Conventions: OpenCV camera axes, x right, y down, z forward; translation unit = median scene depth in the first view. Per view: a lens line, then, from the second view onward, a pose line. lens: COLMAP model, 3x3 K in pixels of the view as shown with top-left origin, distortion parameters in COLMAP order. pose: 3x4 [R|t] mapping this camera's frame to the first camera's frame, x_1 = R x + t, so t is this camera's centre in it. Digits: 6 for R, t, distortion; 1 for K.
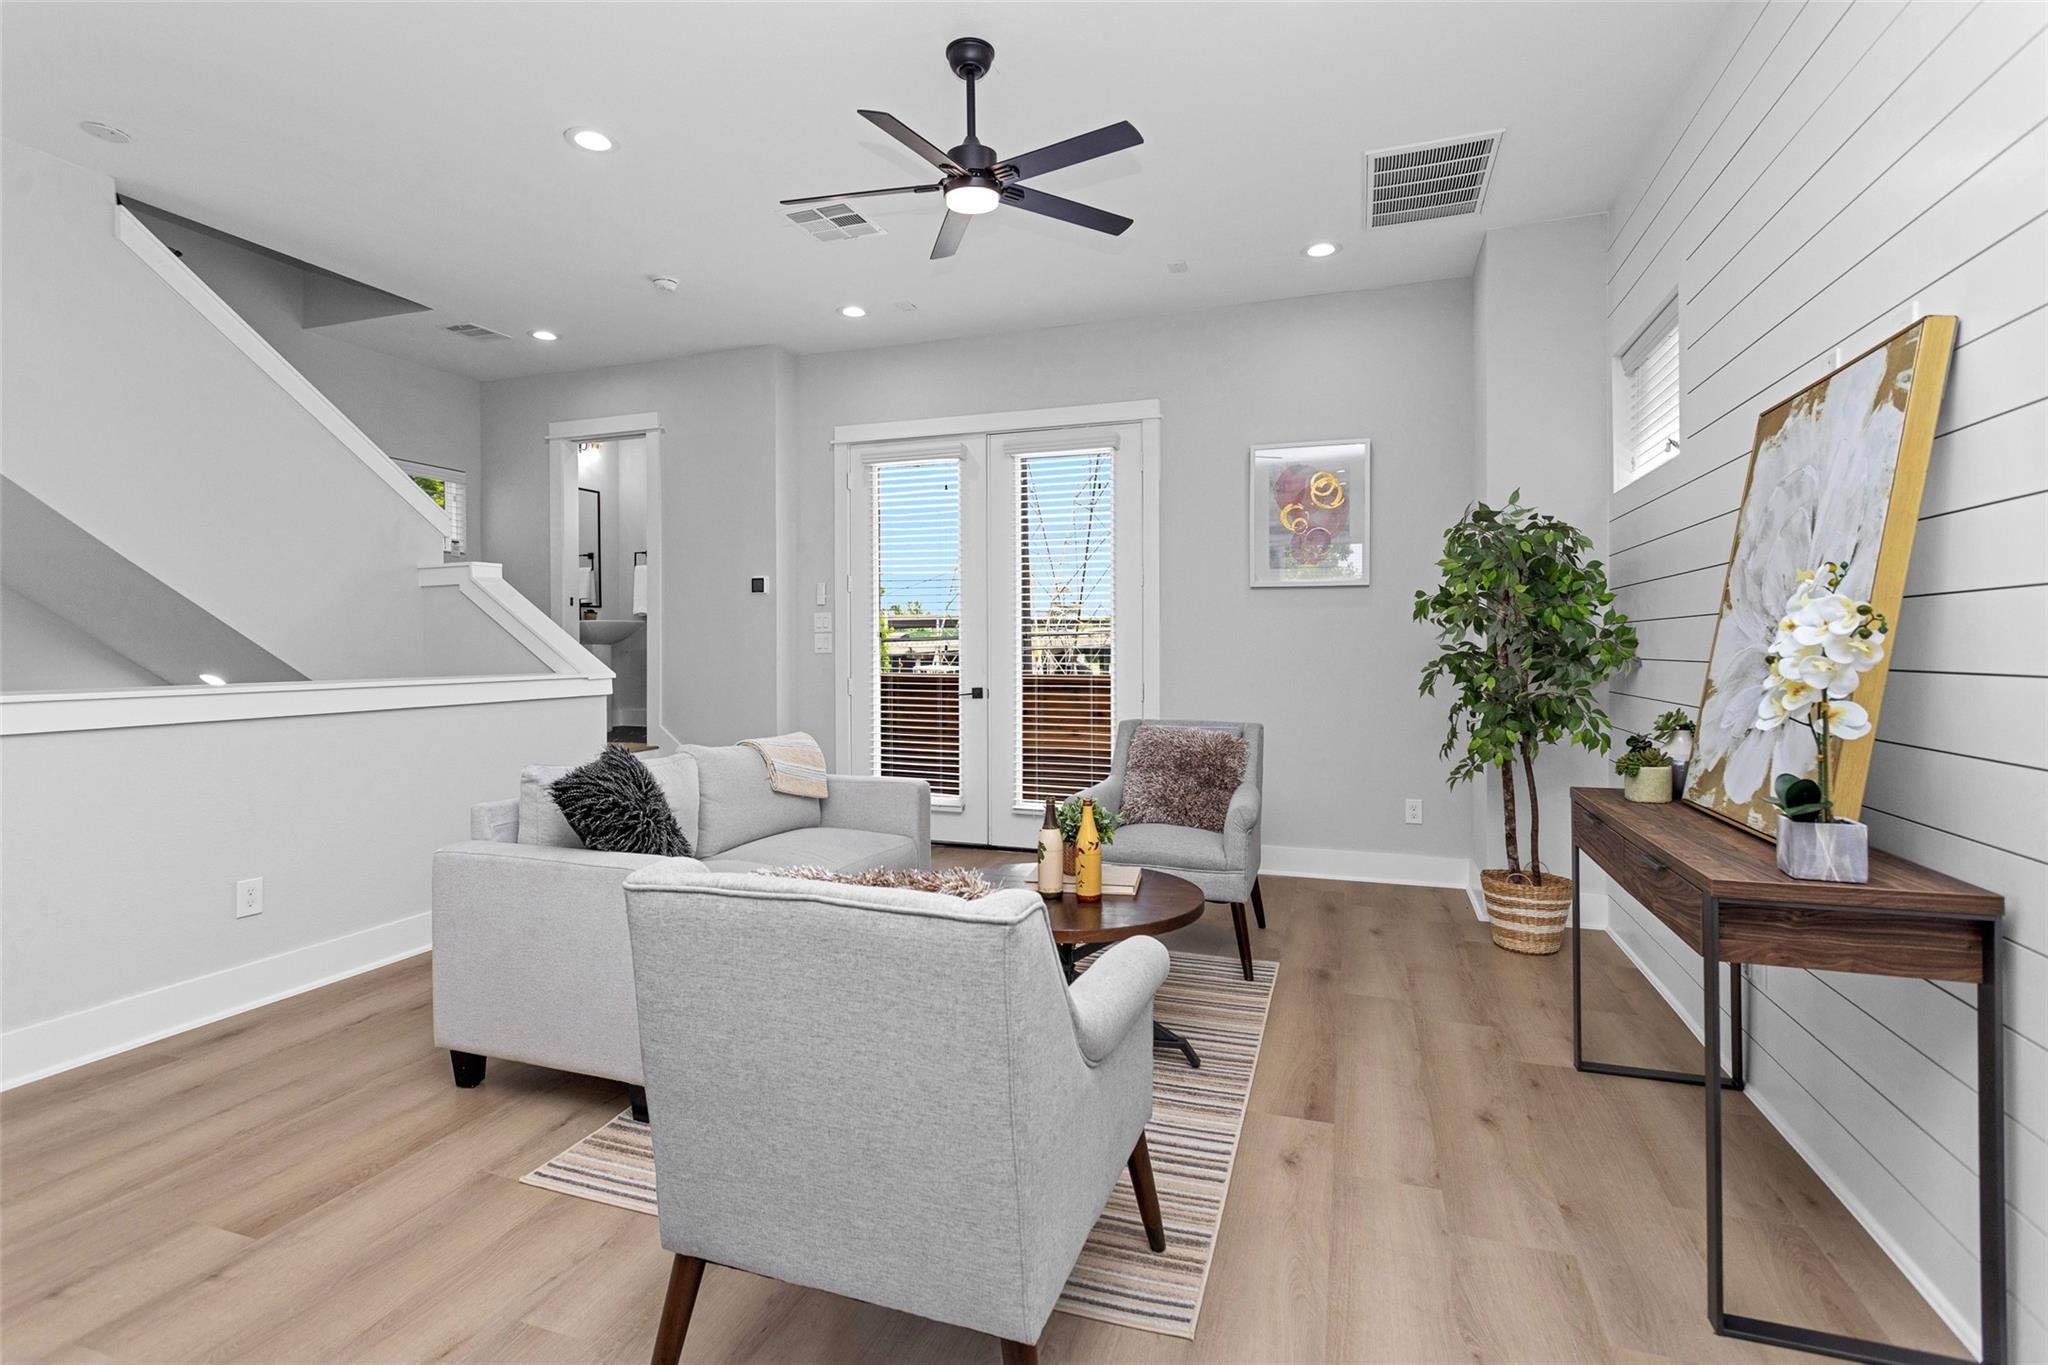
lens RADIAL K [[958.4, 0, 1023.0], [0, 958.4, 668.4], [0, 0, 1]] dist [0.004199, -0.000914]
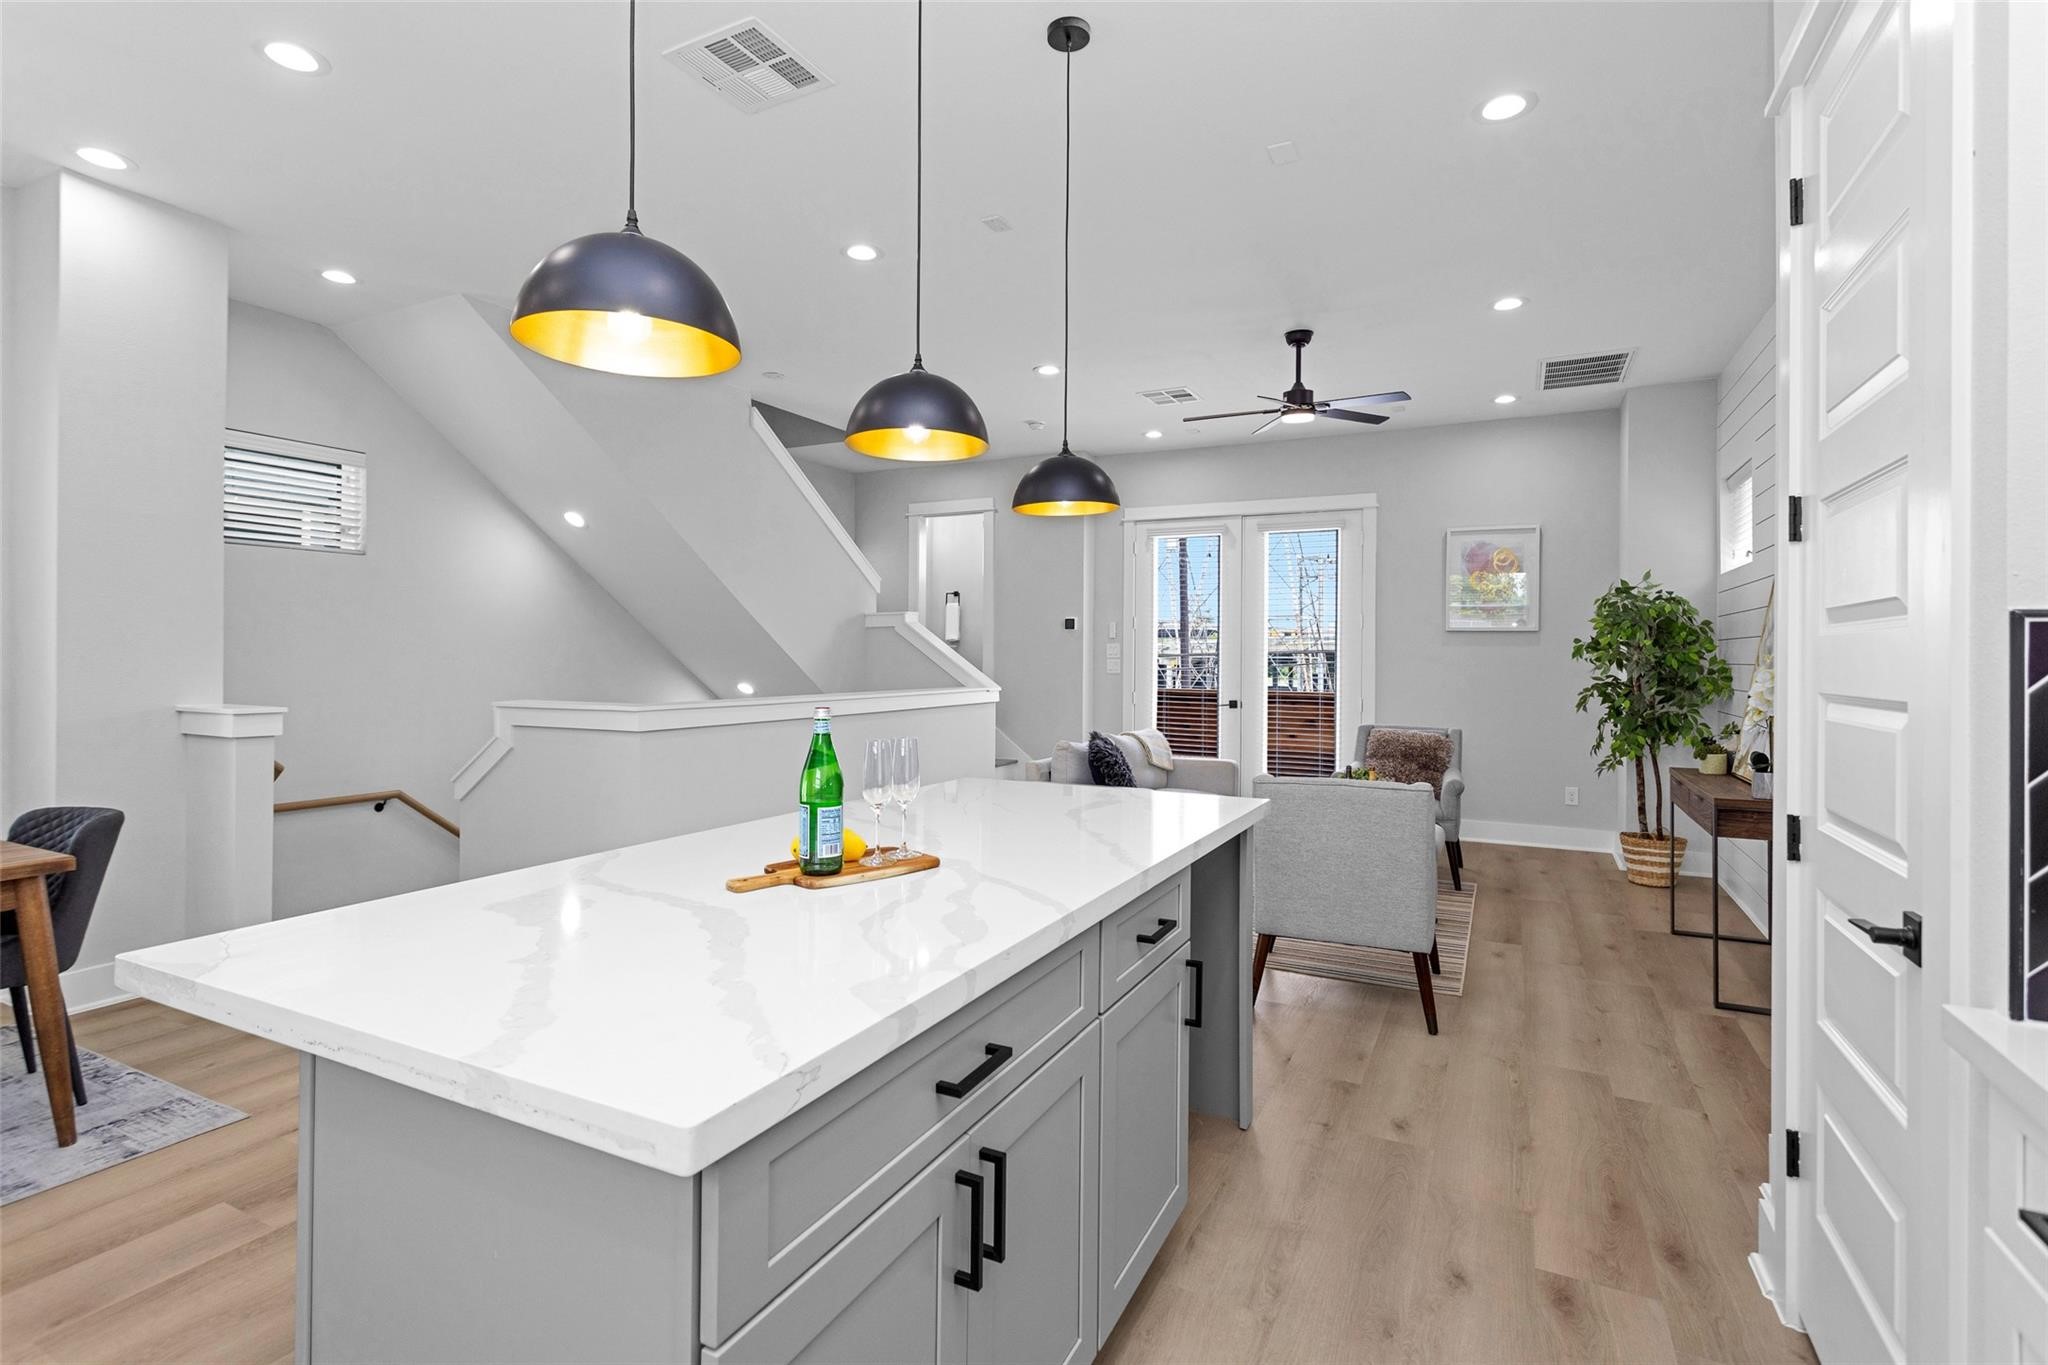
lens RADIAL K [[958.4, 0, 1022.9], [0, 958.4, 666.5], [0, 0, 1]] dist [0.004199, -0.000914]
pose [[0.990558, 0.011657, -0.136599, -0.230192], [-0.013219, 0.999857, -0.010531, -0.014275], [0.136457, 0.012237, 0.990570, -0.583593]]
